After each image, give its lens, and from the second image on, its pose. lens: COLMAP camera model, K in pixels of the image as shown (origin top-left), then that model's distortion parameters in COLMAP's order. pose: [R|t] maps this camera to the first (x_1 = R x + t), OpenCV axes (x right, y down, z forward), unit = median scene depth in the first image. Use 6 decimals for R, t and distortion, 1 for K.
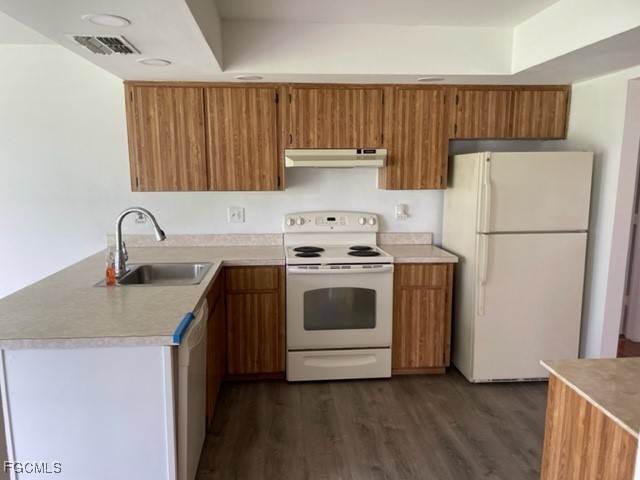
lens RADIAL K [[486.6, 0, 323.3], [0, 486.6, 250.3], [0, 0, 1]] dist [0.085198, -0.131544]
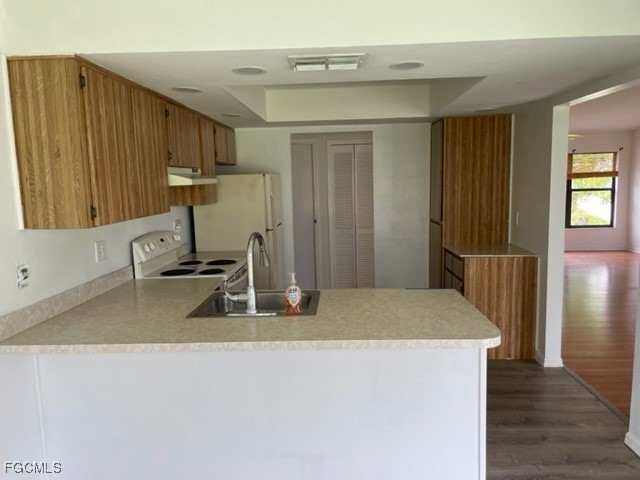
lens RADIAL K [[486.6, 0, 323.3], [0, 486.6, 250.3], [0, 0, 1]] dist [0.085198, -0.131544]
pose [[0.124887, -0.144512, 0.981590, -0.991012], [0.193123, 0.973954, 0.118817, -0.109239], [-0.973194, 0.174729, 0.149542, 0.617885]]
